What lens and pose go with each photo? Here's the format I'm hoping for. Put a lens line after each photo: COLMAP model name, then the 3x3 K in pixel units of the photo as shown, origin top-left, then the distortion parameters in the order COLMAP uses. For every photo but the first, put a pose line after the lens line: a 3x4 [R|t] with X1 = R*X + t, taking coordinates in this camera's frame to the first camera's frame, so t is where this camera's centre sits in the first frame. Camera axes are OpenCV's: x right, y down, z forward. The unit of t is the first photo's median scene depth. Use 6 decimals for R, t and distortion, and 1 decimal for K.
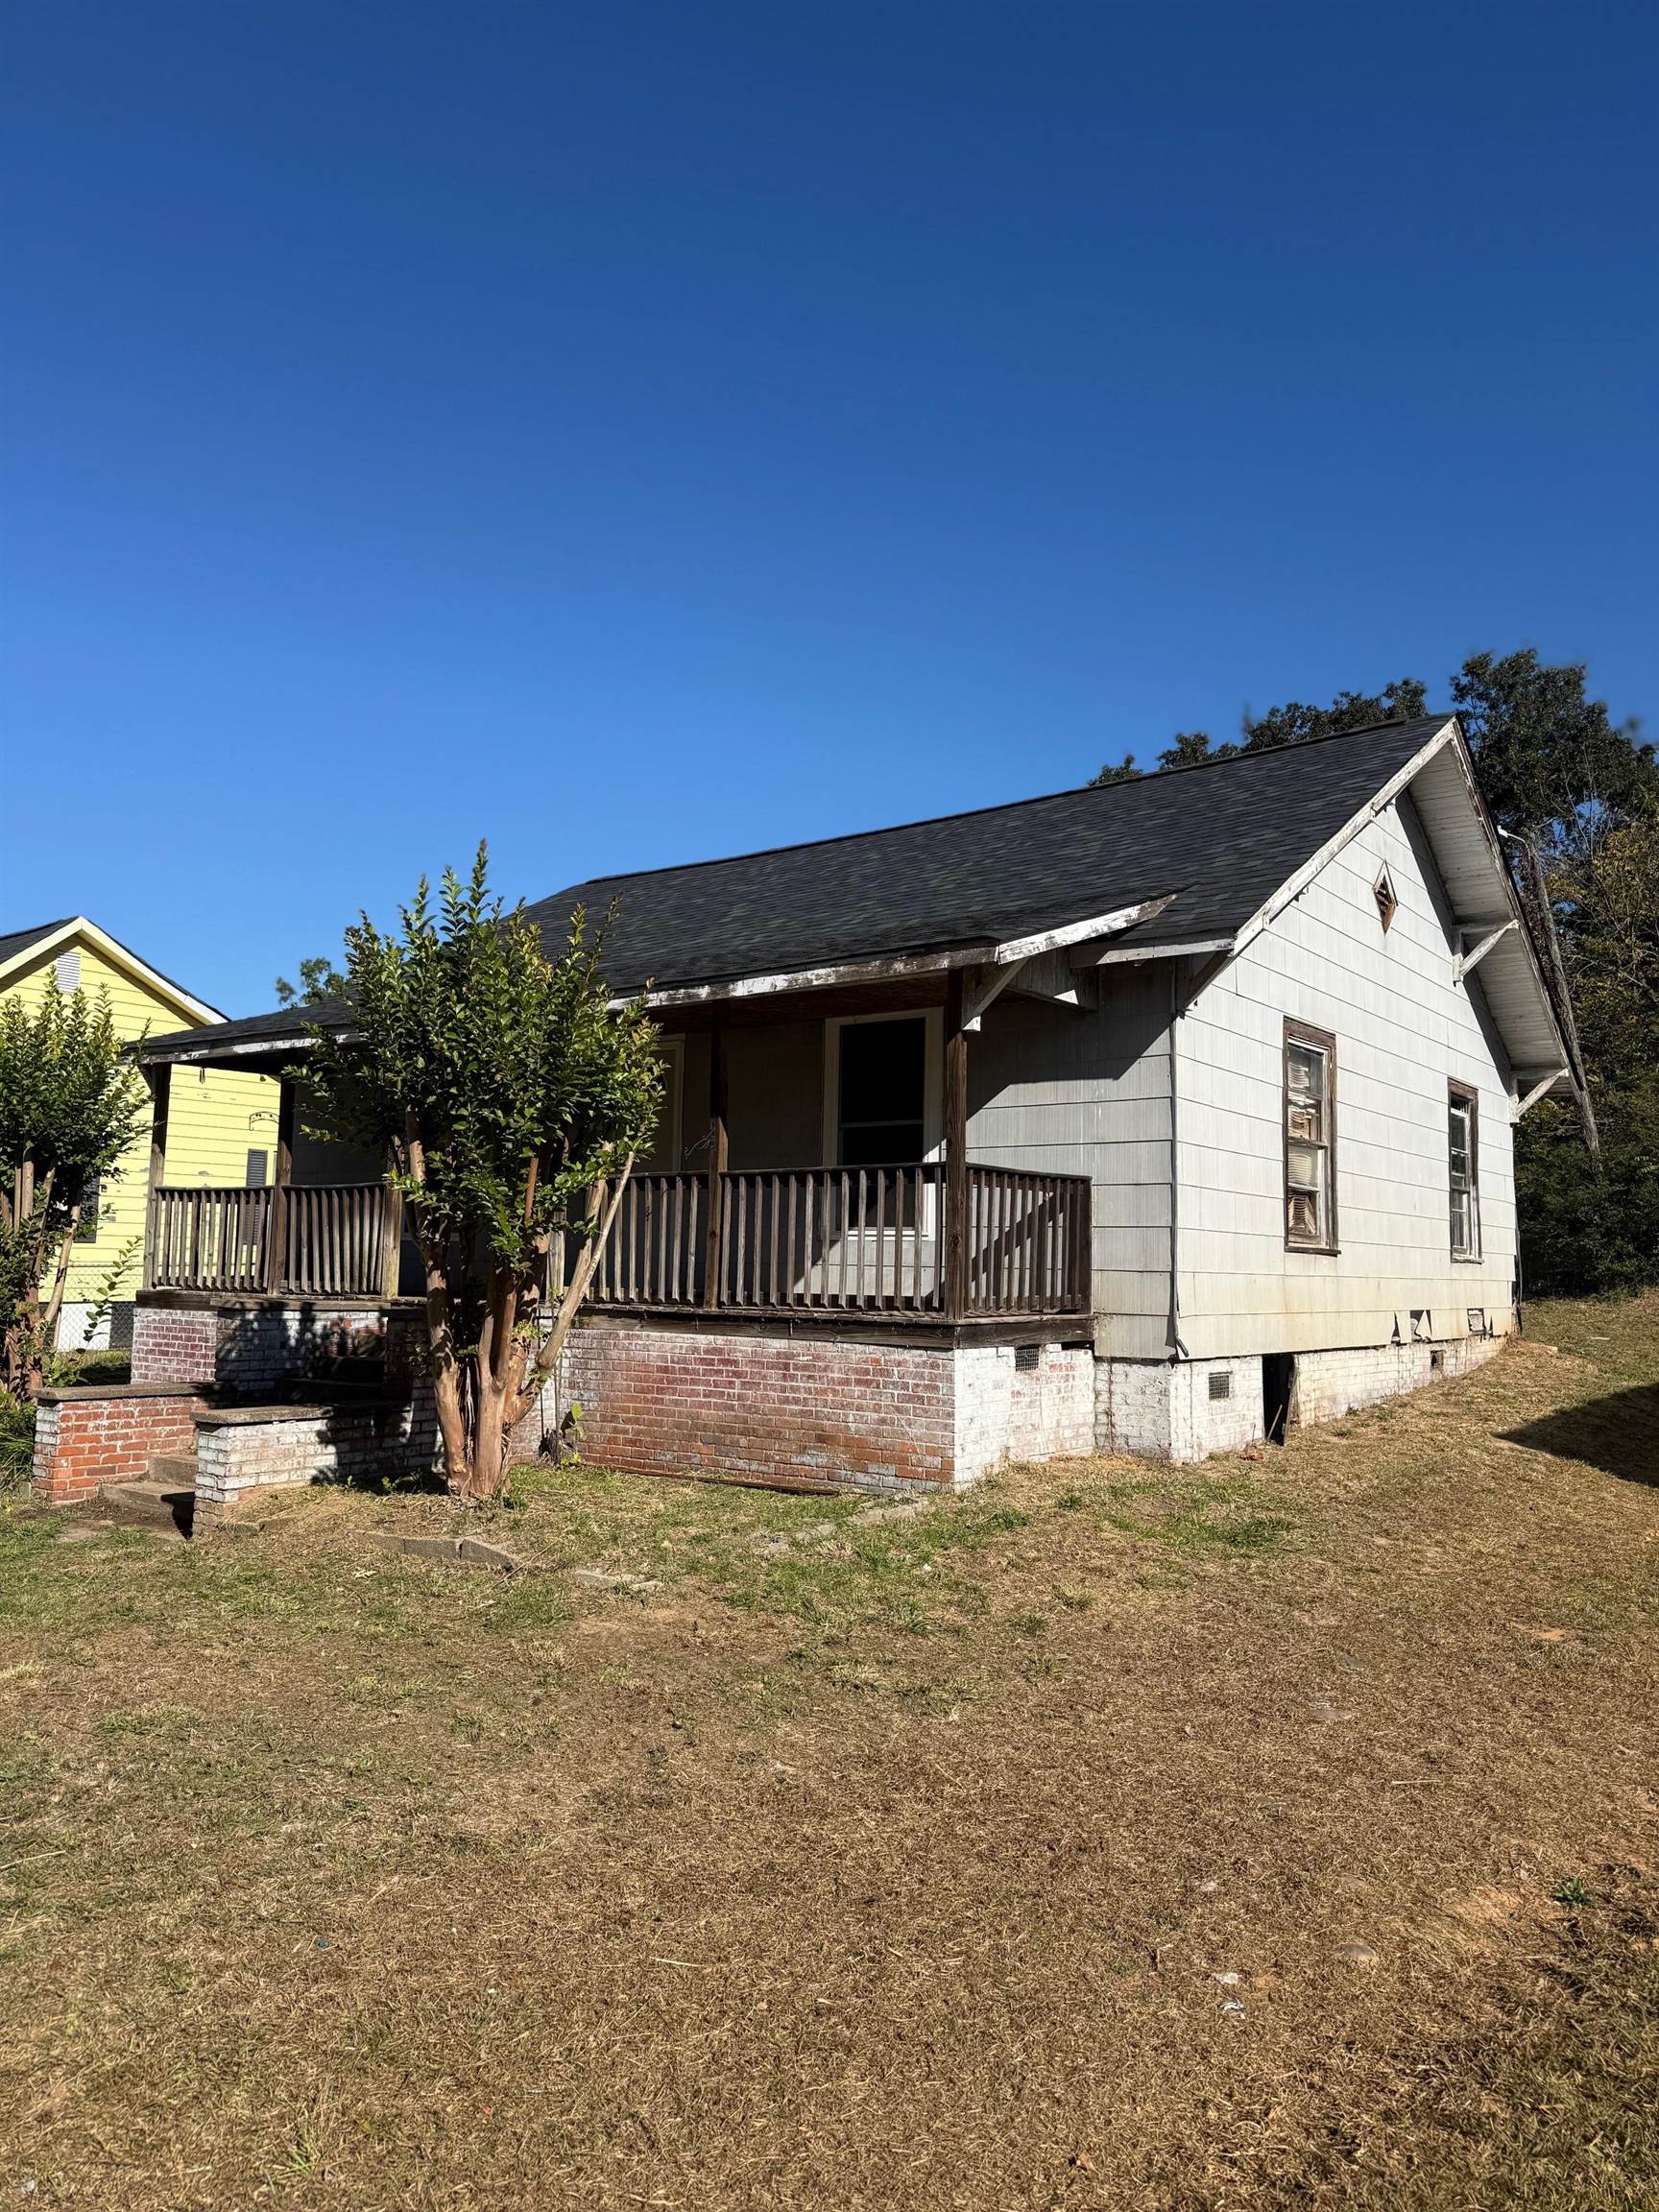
lens RADIAL K [[1542.8, 0, 844.8], [0, 1542.8, 1113.6], [0, 0, 1]] dist [0.028140, -0.006034]
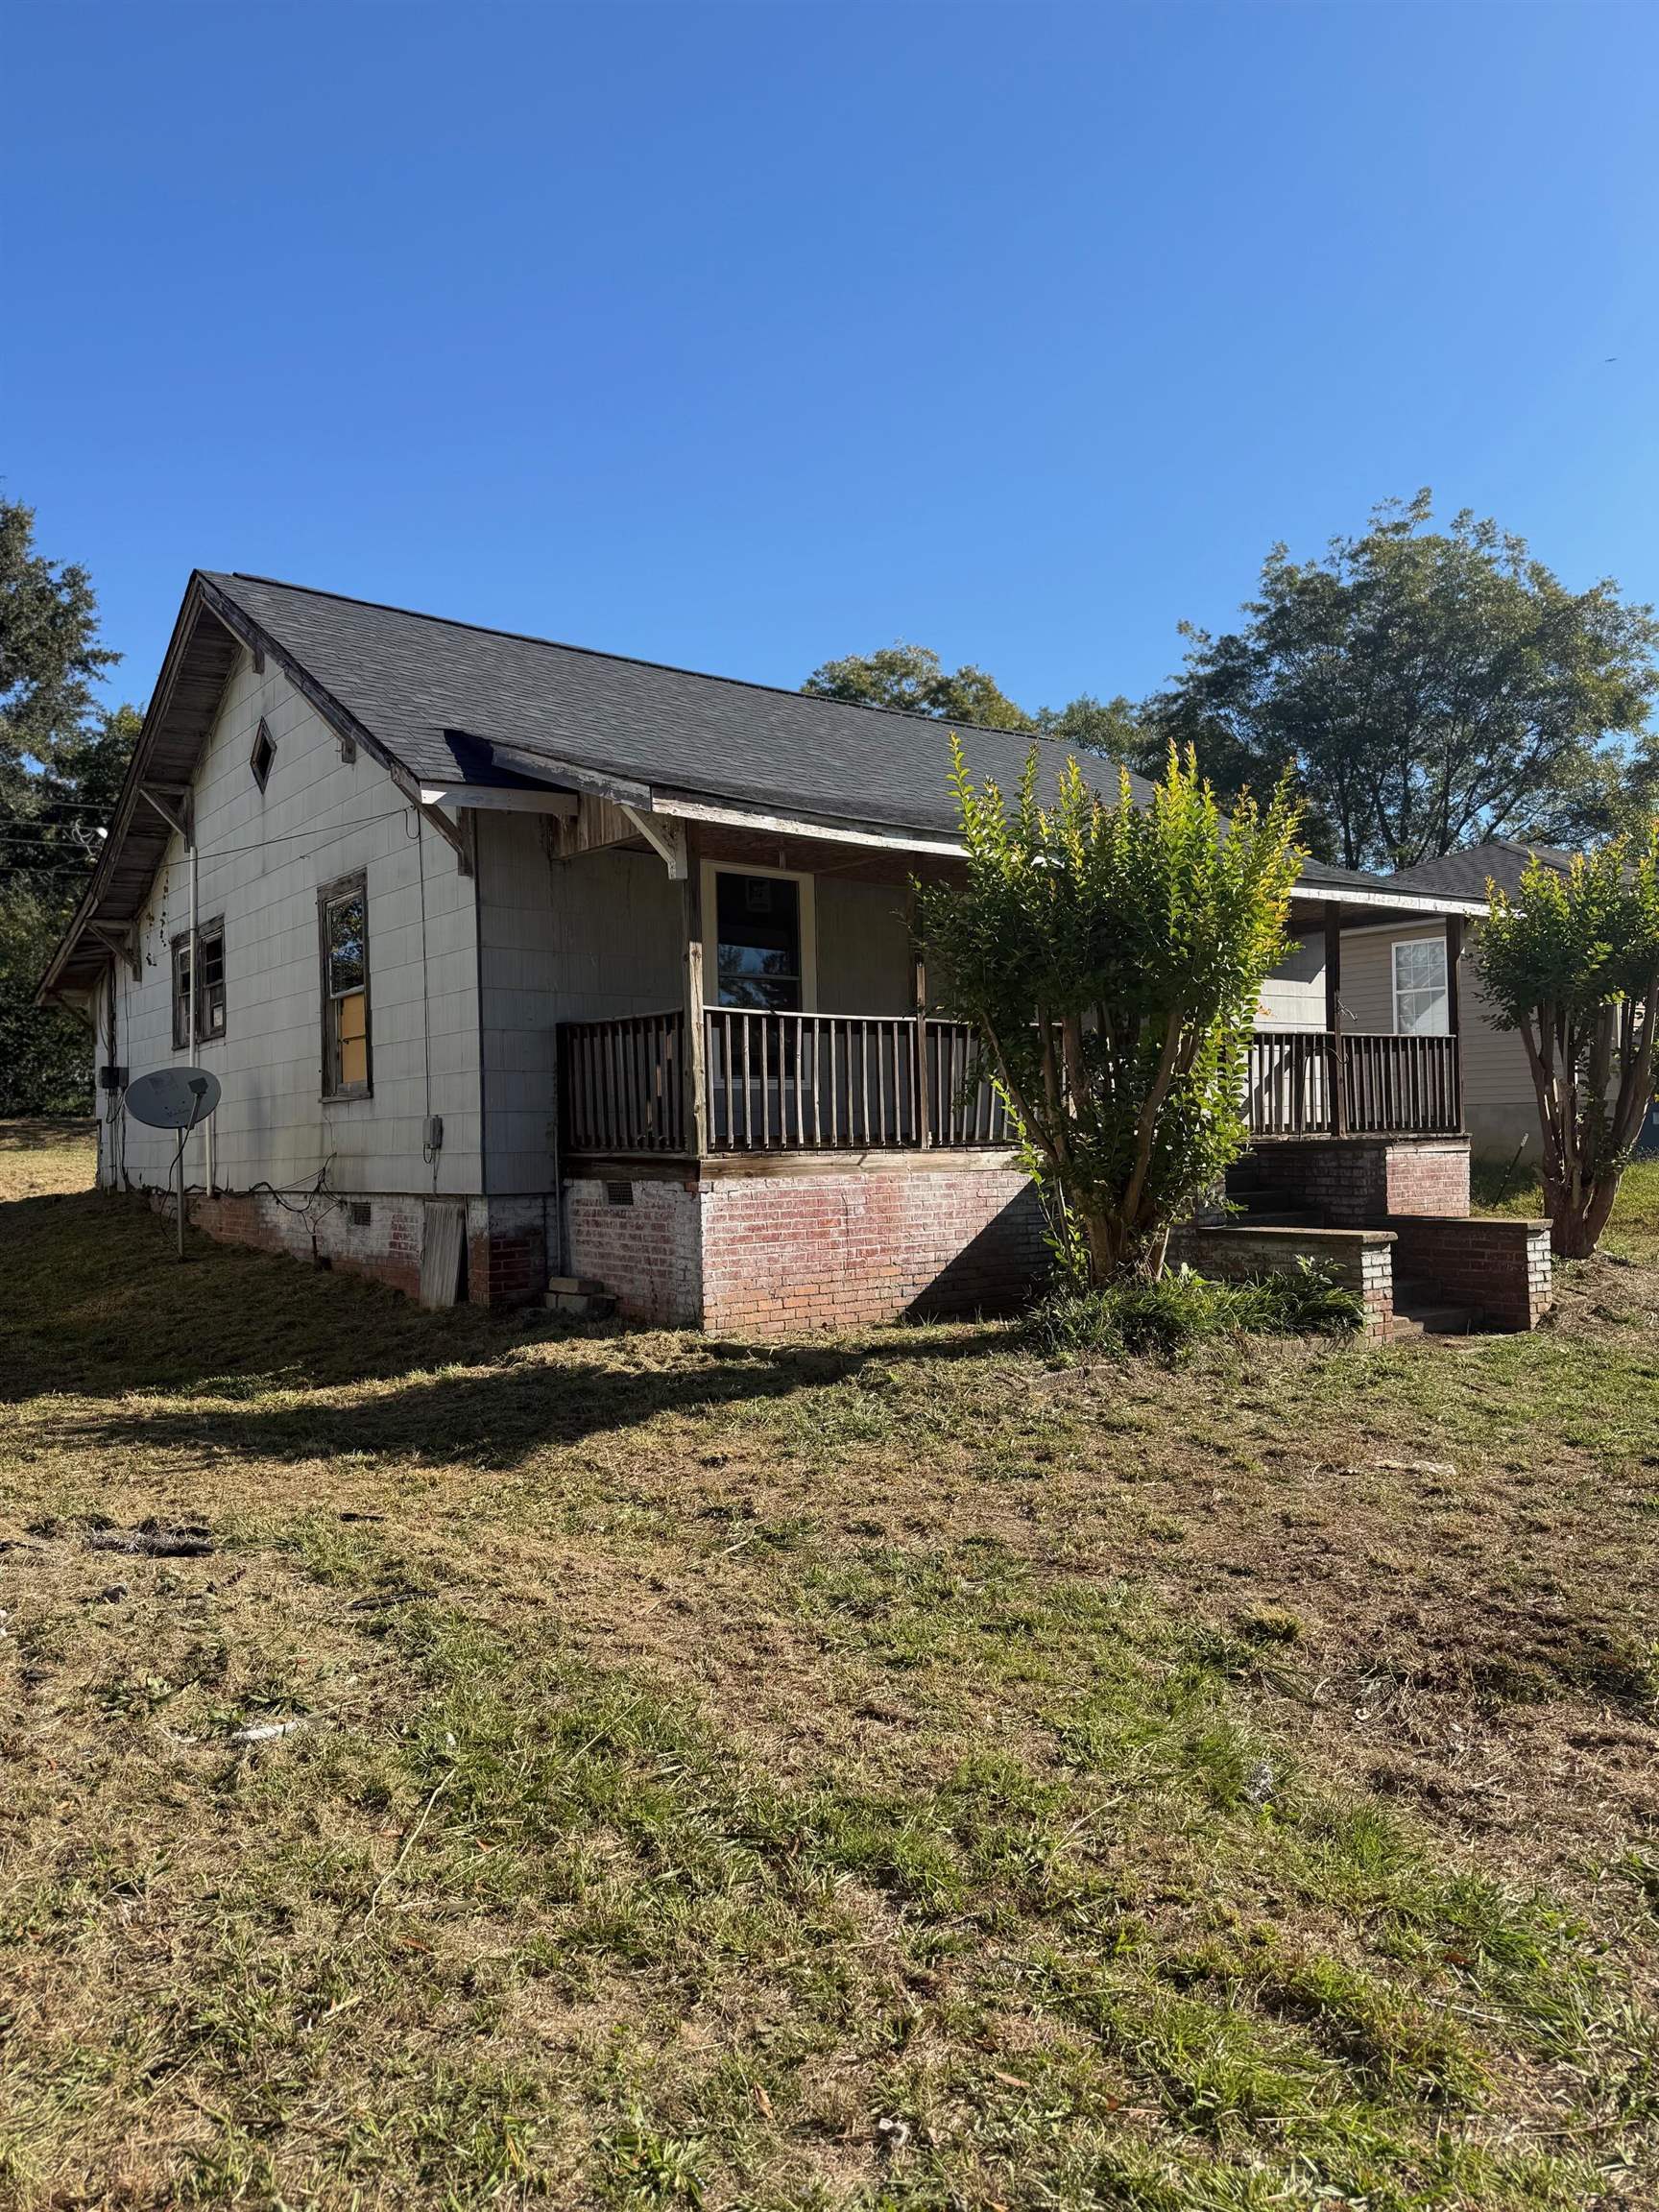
lens RADIAL K [[1542.8, 0, 830.9], [0, 1542.8, 1106.4], [0, 0, 1]] dist [0.028140, -0.006034]
pose [[0.300056, -0.004099, 0.953913, -1.304075], [-0.070717, 0.997144, 0.026529, 0.084542], [-0.951297, -0.075418, 0.298909, 0.892116]]
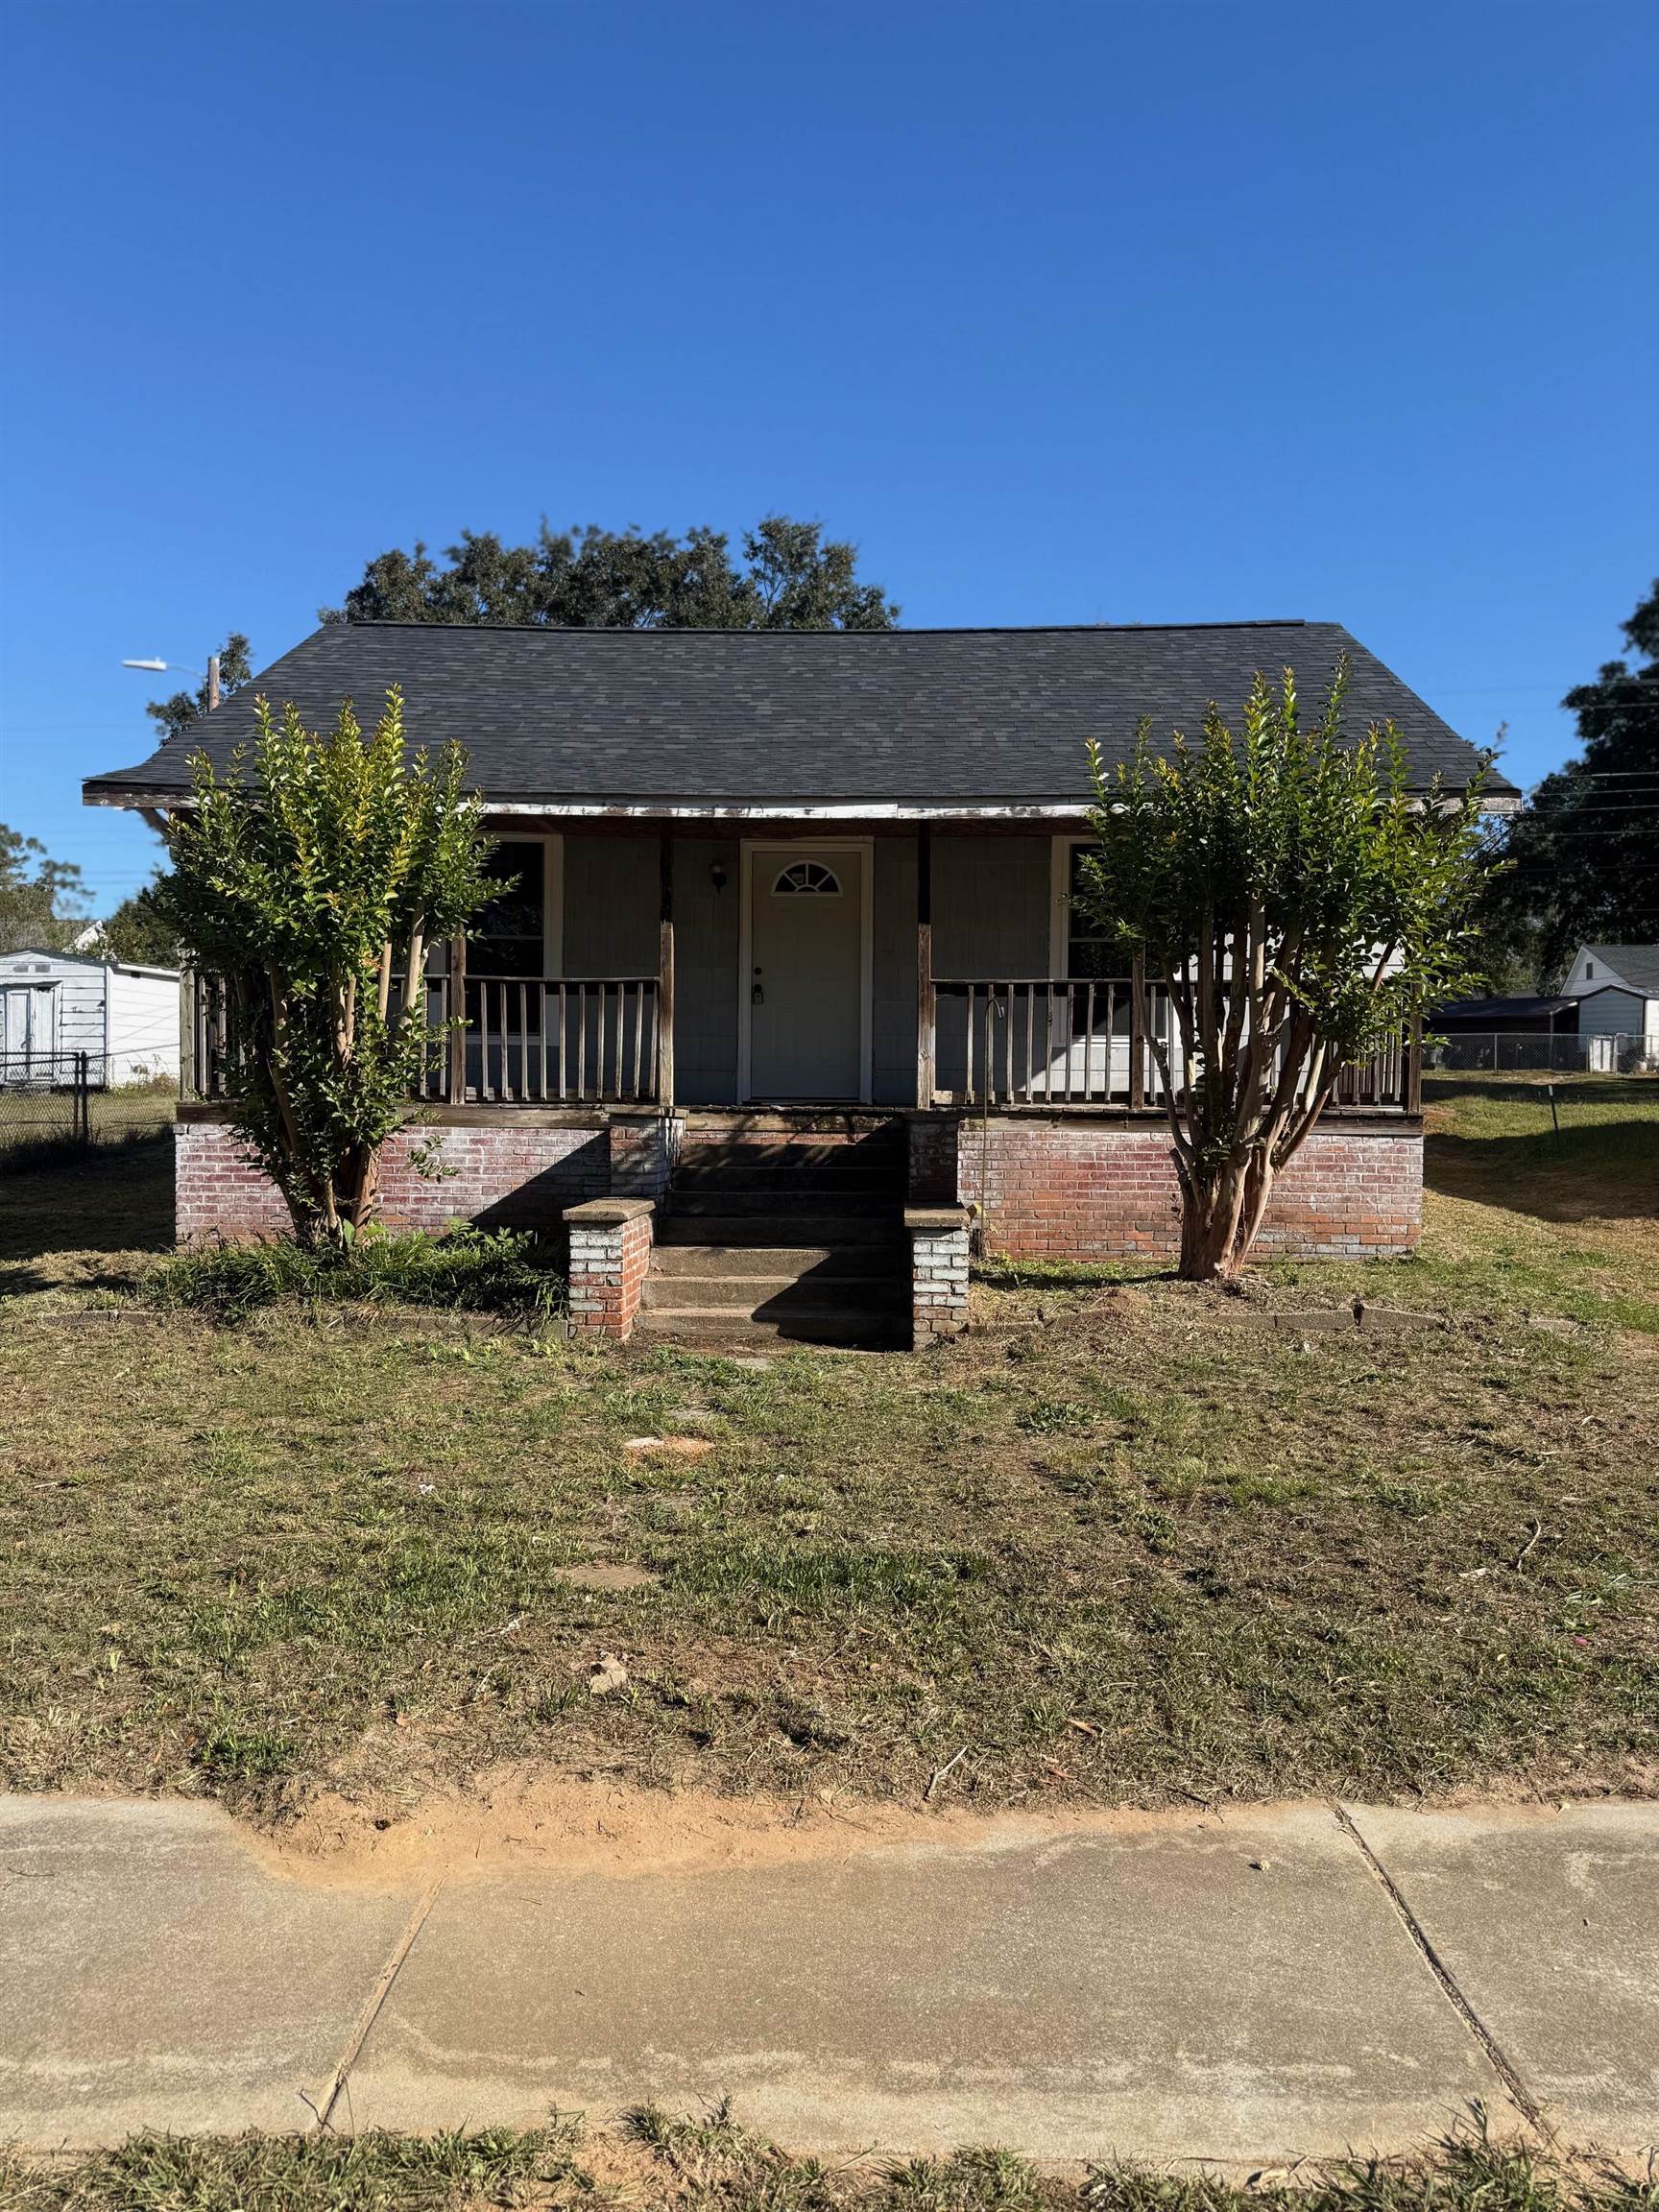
lens RADIAL K [[1542.8, 0, 842.1], [0, 1542.8, 1124.2], [0, 0, 1]] dist [0.028140, -0.006034]
pose [[0.815644, -0.015862, 0.578336, -0.758972], [-0.054521, 0.993068, 0.104129, 0.032228], [-0.575979, -0.116464, 0.809126, 0.217246]]
